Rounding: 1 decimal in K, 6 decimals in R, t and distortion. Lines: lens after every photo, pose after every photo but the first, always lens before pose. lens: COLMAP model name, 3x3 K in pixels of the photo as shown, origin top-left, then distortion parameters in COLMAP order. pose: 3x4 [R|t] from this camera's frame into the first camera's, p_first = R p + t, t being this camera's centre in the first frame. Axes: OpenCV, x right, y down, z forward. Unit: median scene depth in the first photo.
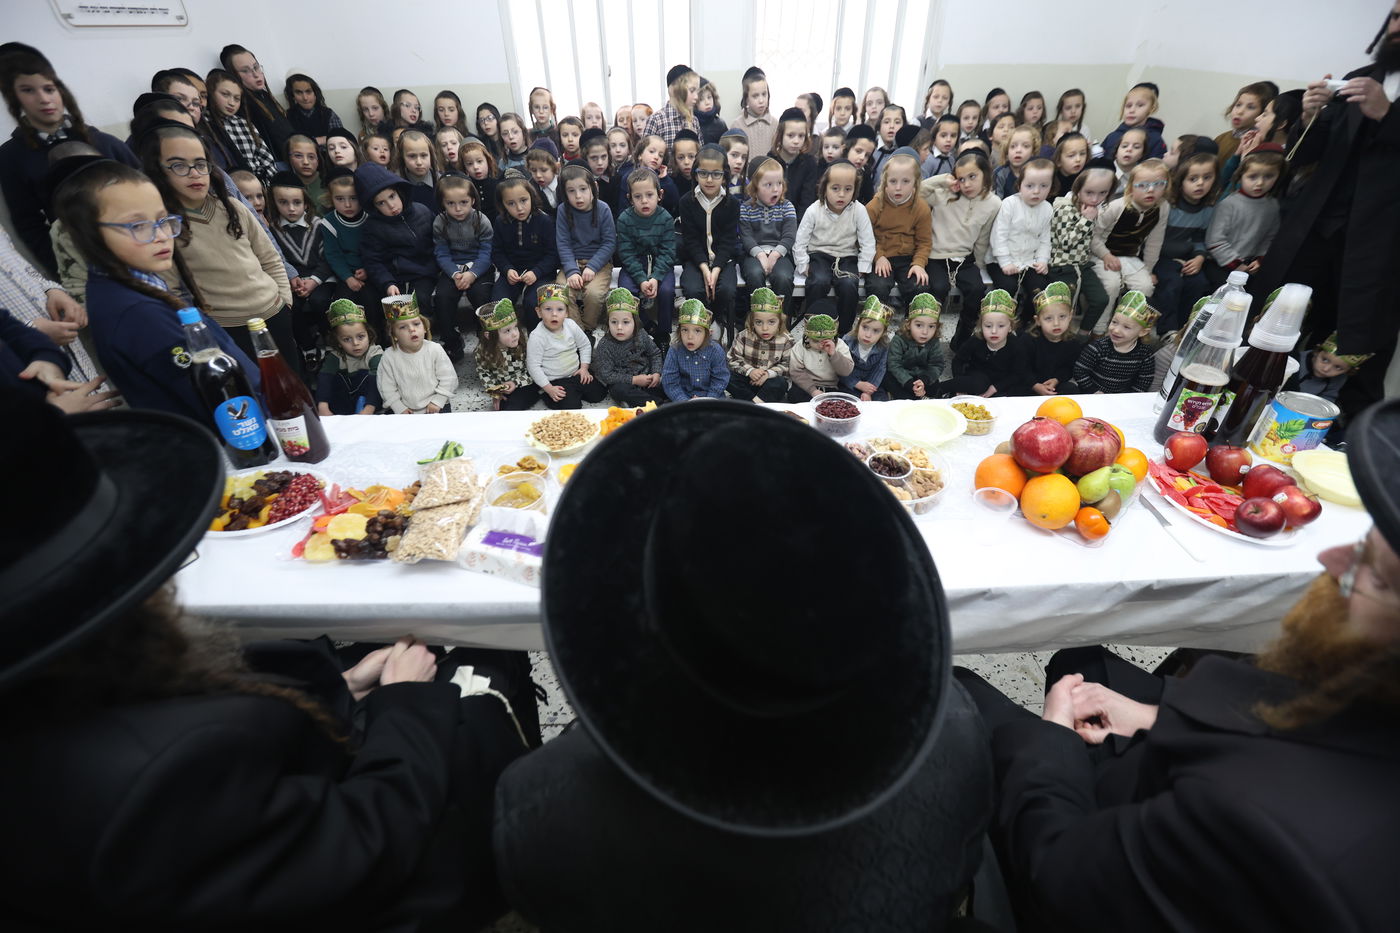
lens RADIAL K [[647.0, 0, 700.9], [0, 647.0, 469.6], [0, 0, 1]] dist [-0.002668, 0.000176]
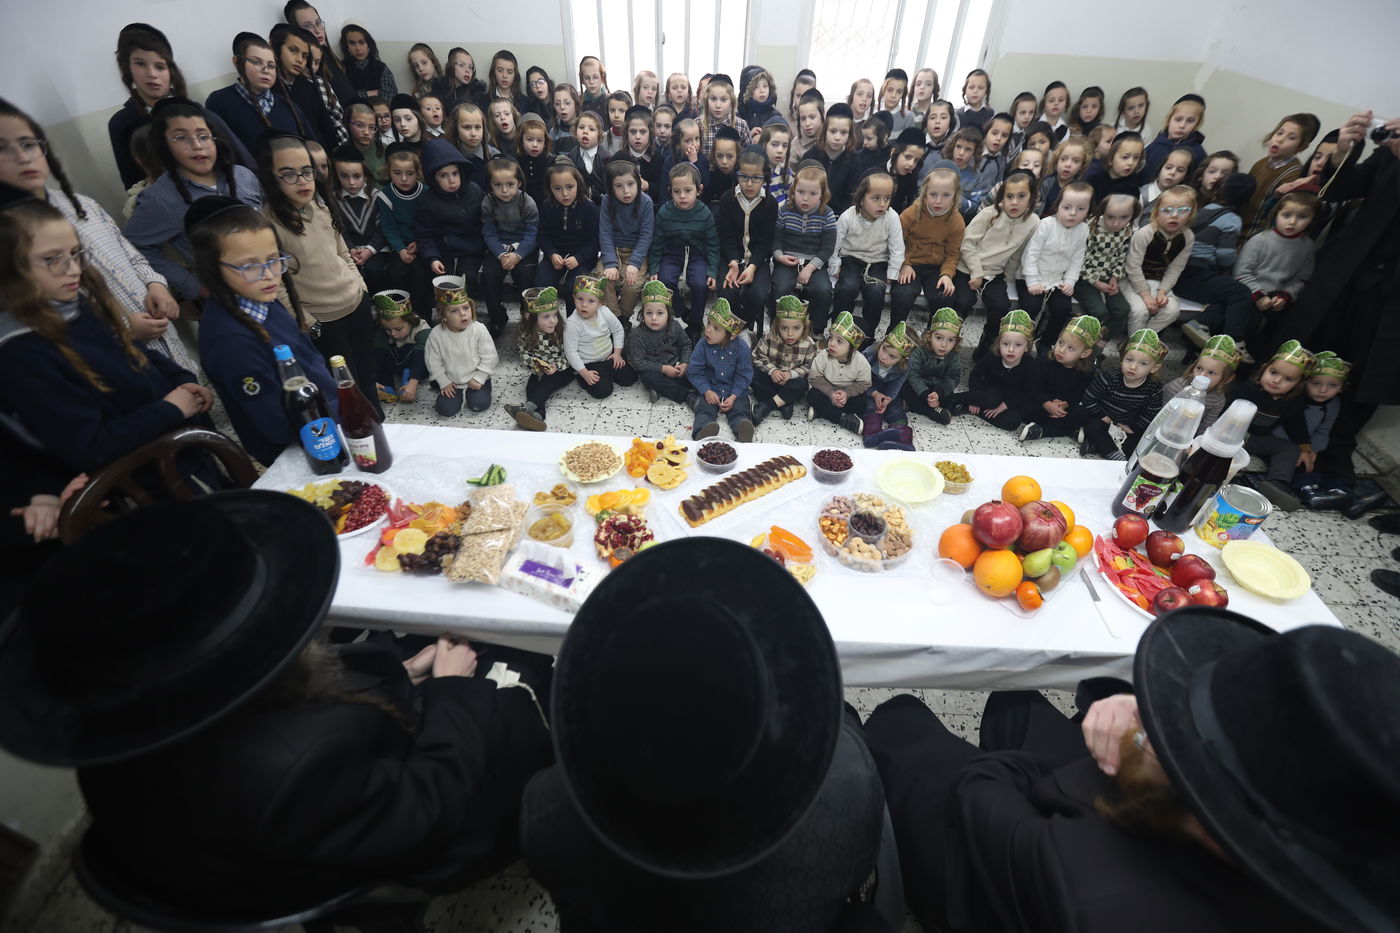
lens RADIAL K [[655.2, 0, 706.3], [0, 655.2, 468.7], [0, 0, 1]] dist [0.002030, 0.000153]
pose [[0.996153, 0.082340, -0.029986, 0.028049], [-0.079021, 0.991968, 0.098766, -0.188588], [0.037878, -0.096016, 0.994659, -0.165897]]
